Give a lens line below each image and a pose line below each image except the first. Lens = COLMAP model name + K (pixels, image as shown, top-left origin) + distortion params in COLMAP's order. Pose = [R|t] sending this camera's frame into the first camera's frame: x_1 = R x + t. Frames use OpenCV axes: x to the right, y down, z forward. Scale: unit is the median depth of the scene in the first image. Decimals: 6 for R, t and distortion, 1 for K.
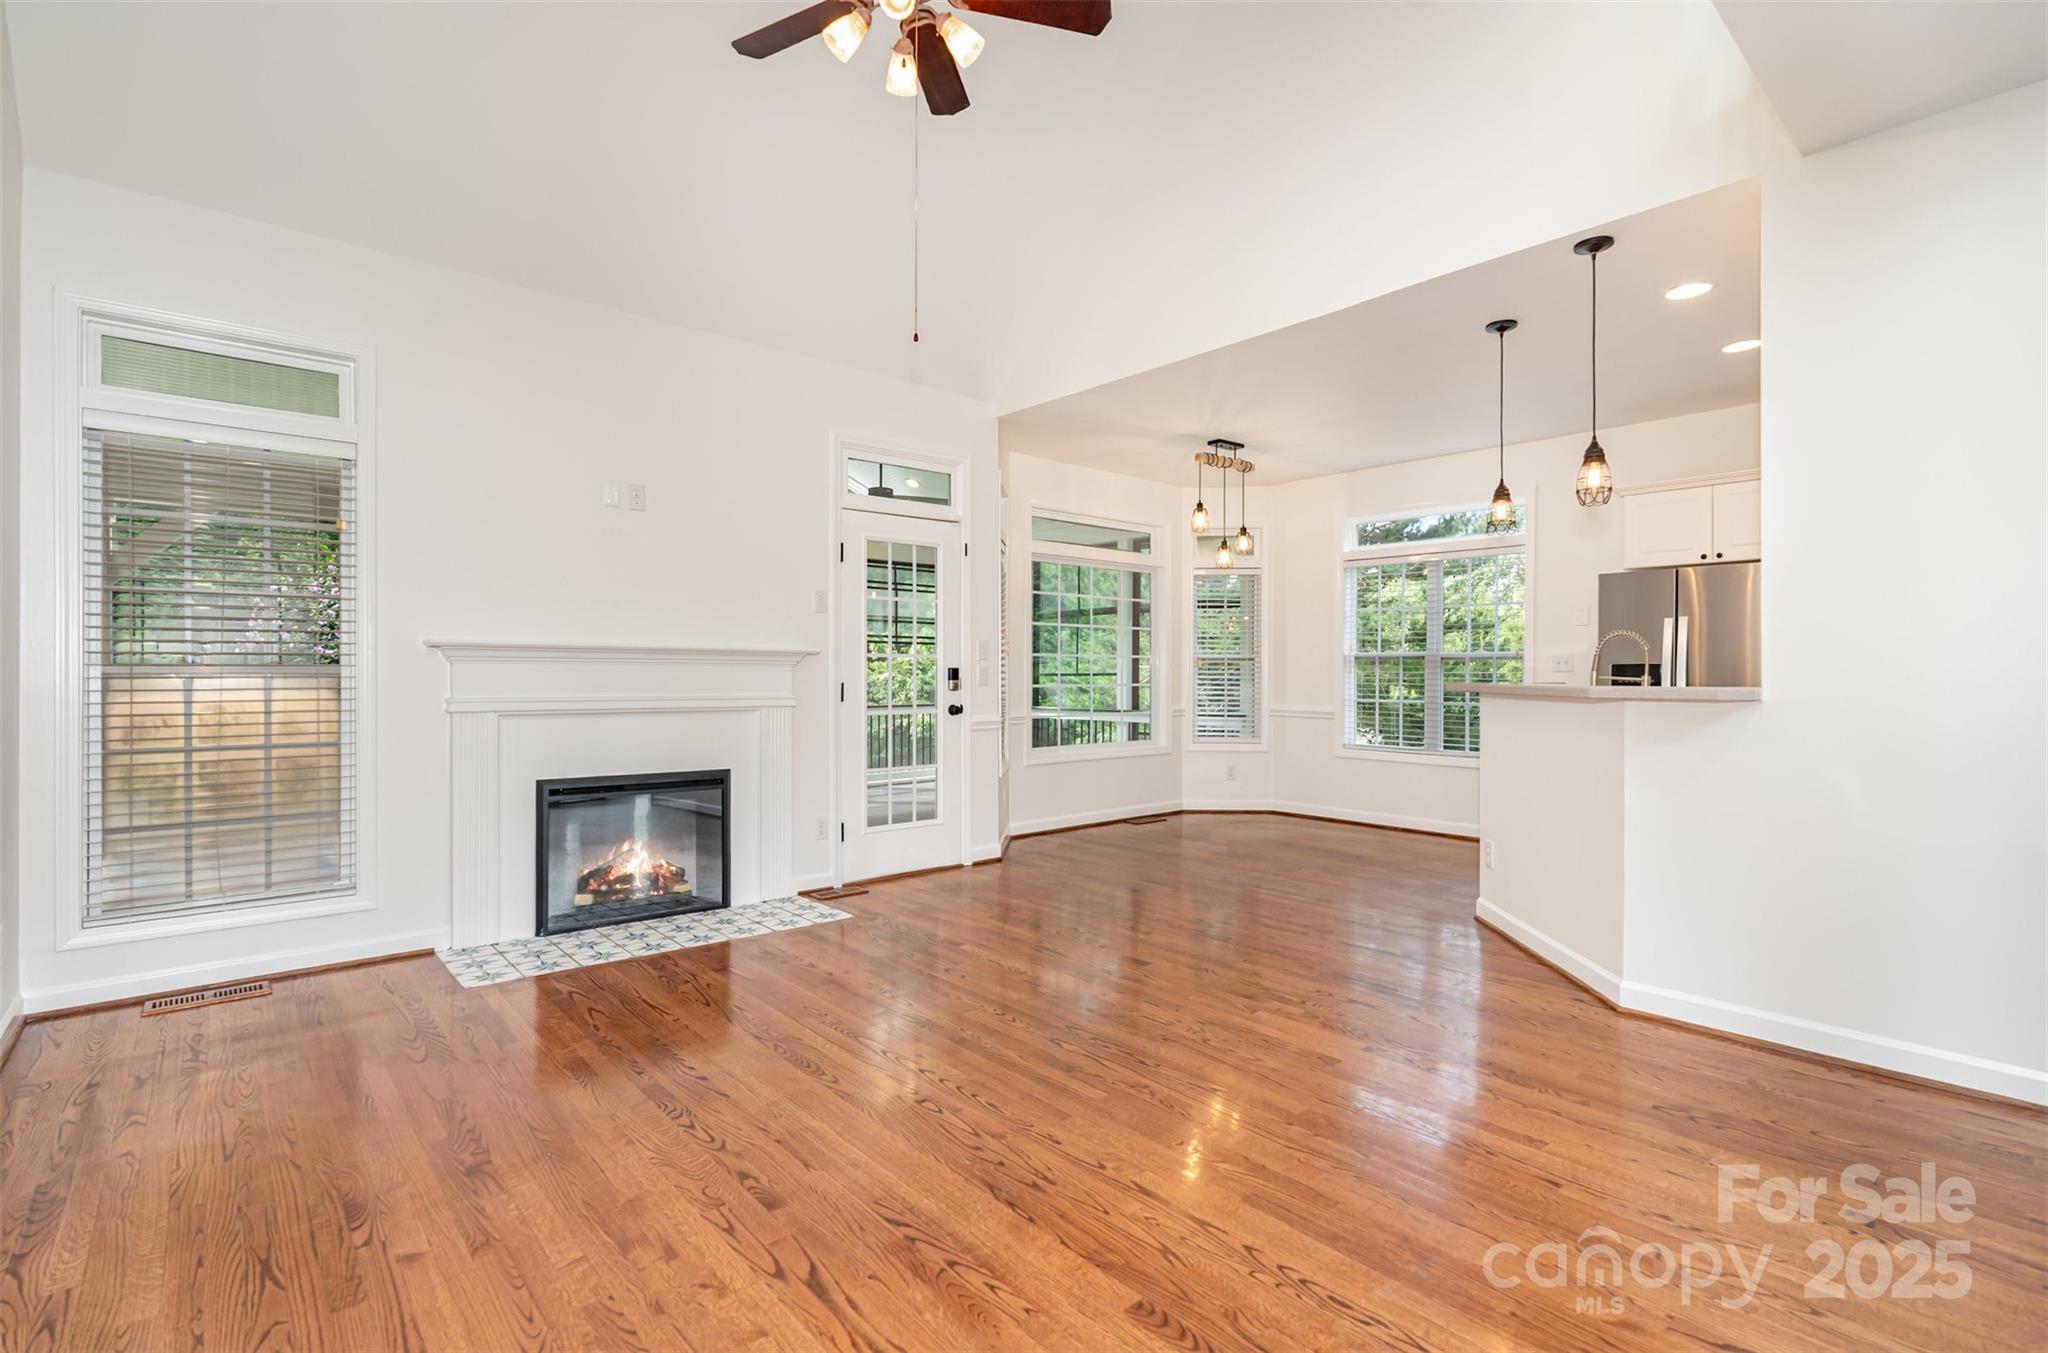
lens RADIAL K [[943.1, 0, 1024.5], [0, 943.1, 673.9], [0, 0, 1]] dist [-0.002262, 0.000008]
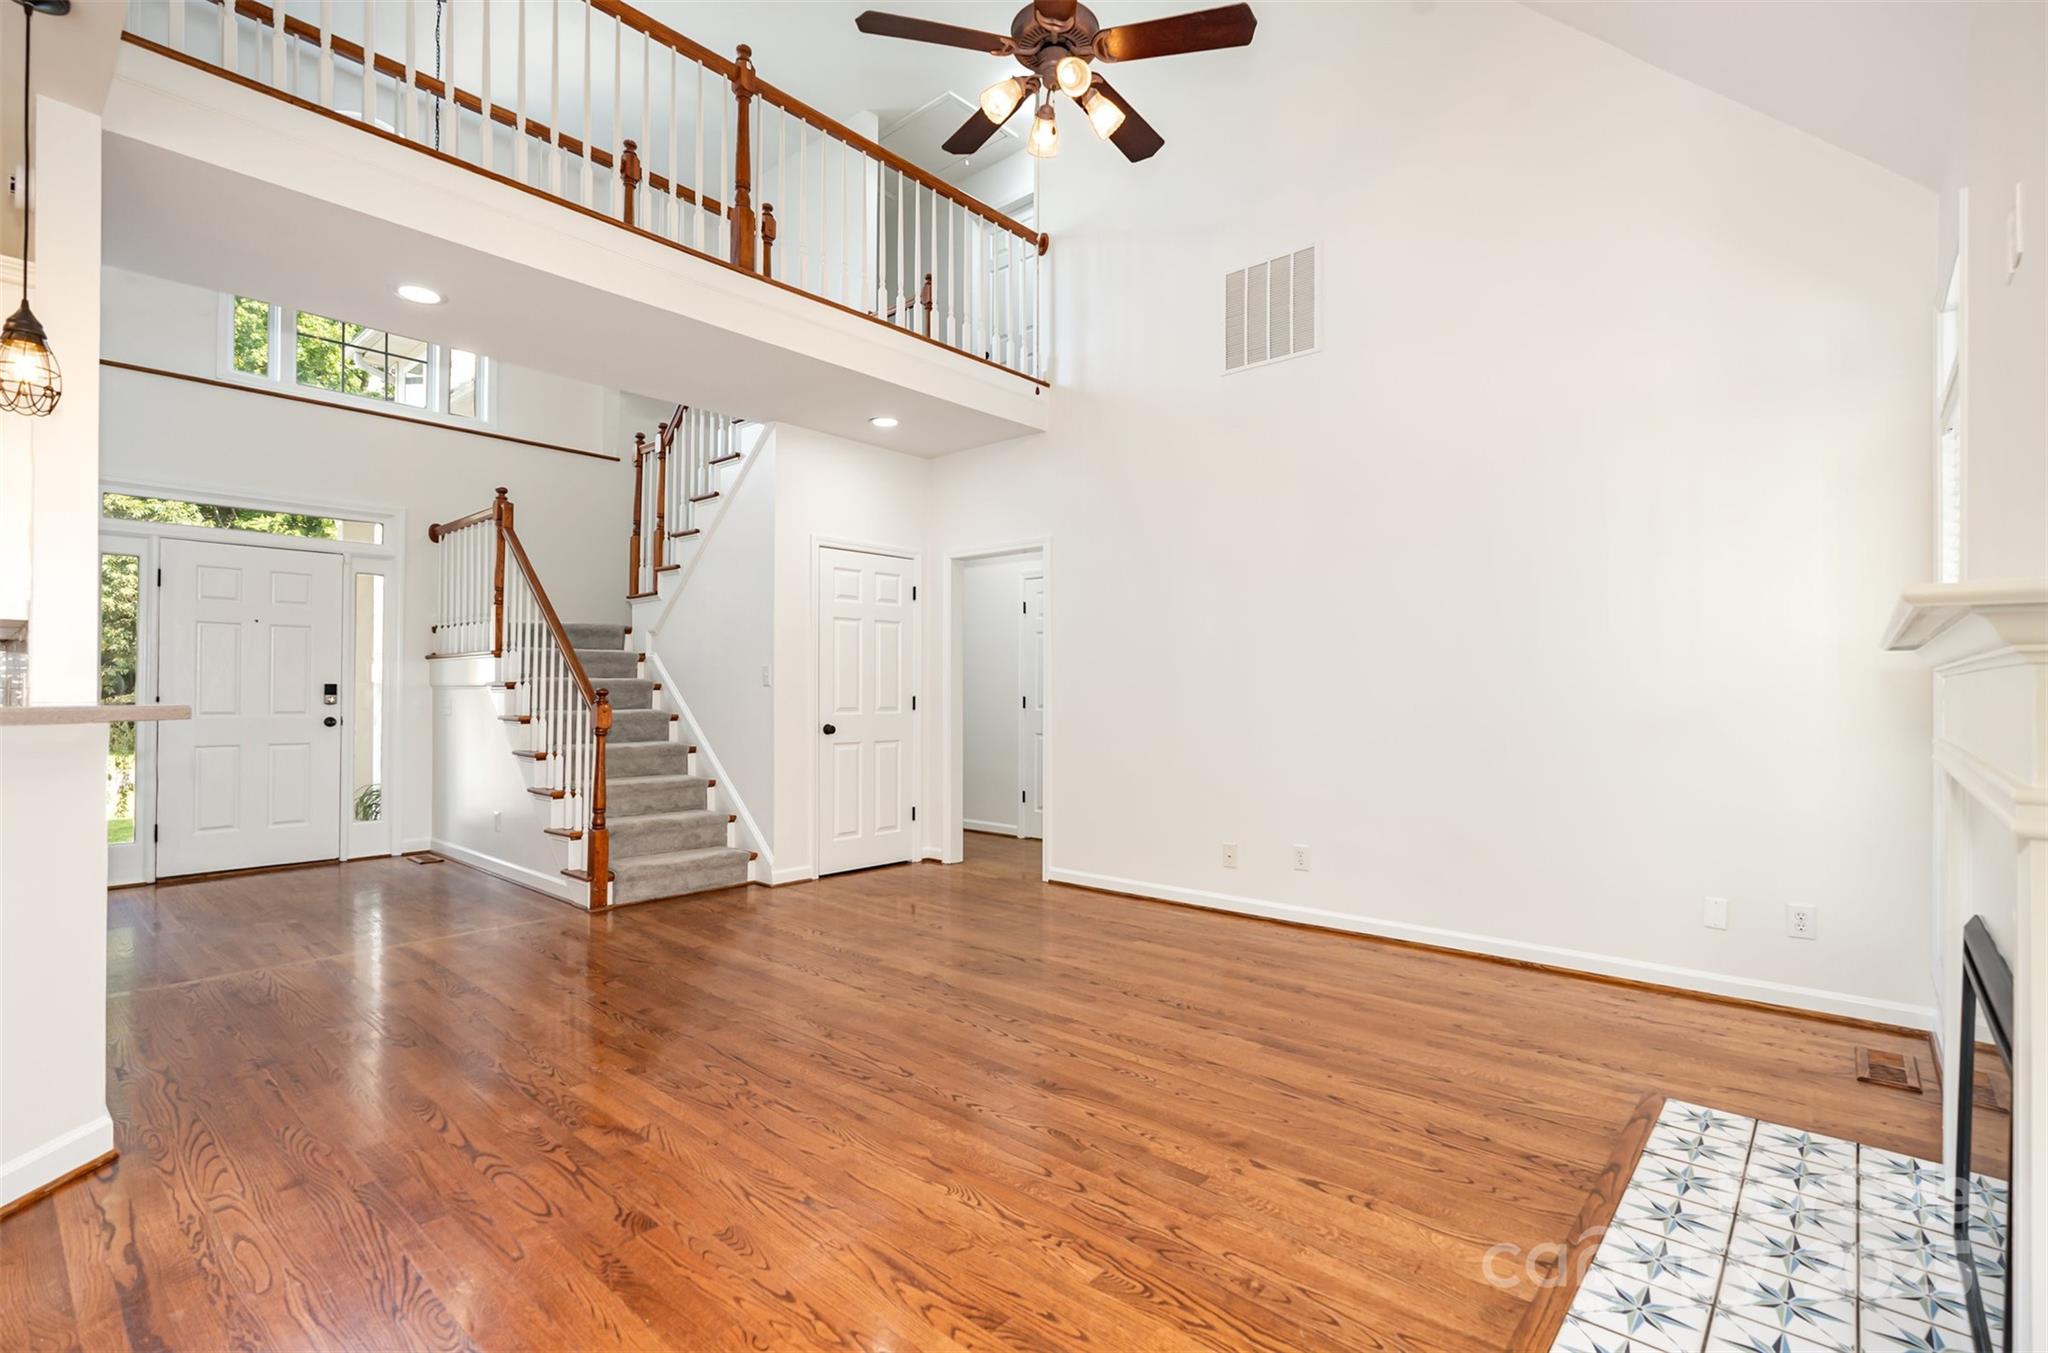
lens RADIAL K [[943.1, 0, 1017.5], [0, 943.1, 684.5], [0, 0, 1]] dist [-0.002262, 0.000008]
pose [[-0.991865, -0.005457, -0.127175, 0.039992], [-0.004802, 0.999974, -0.005458, -0.001040], [0.127202, -0.004803, -0.991865, 1.724524]]
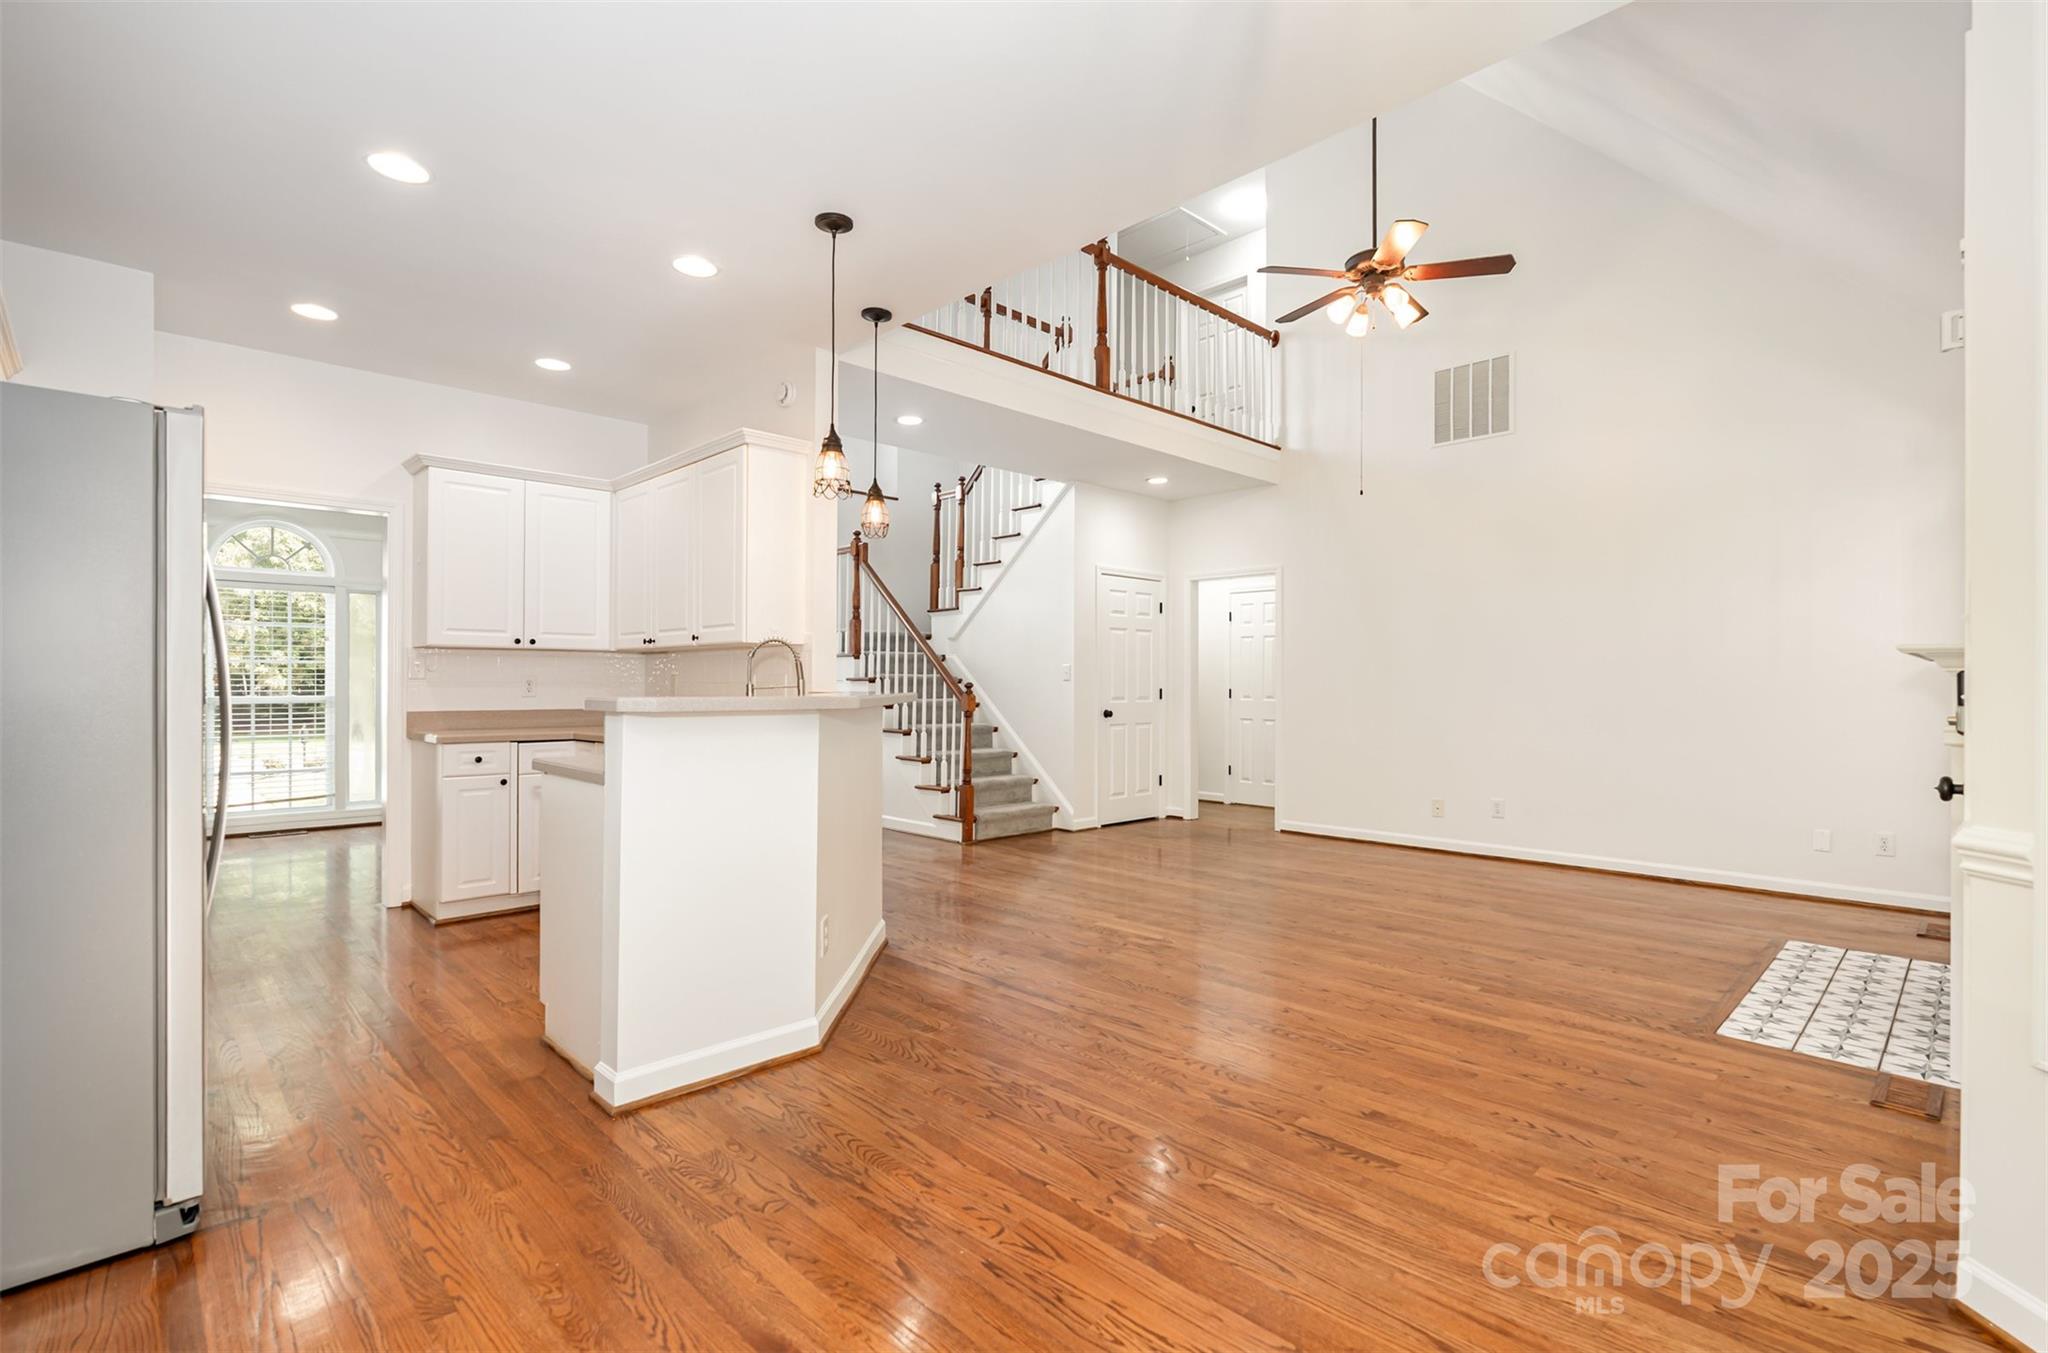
lens RADIAL K [[943.1, 0, 1021.3], [0, 943.1, 677.6], [0, 0, 1]] dist [-0.002262, 0.000008]
pose [[-0.998430, -0.004562, -0.055827, 0.497824], [-0.004331, 0.999982, -0.004258, -0.002545], [0.055845, -0.004010, -0.998431, 2.214925]]
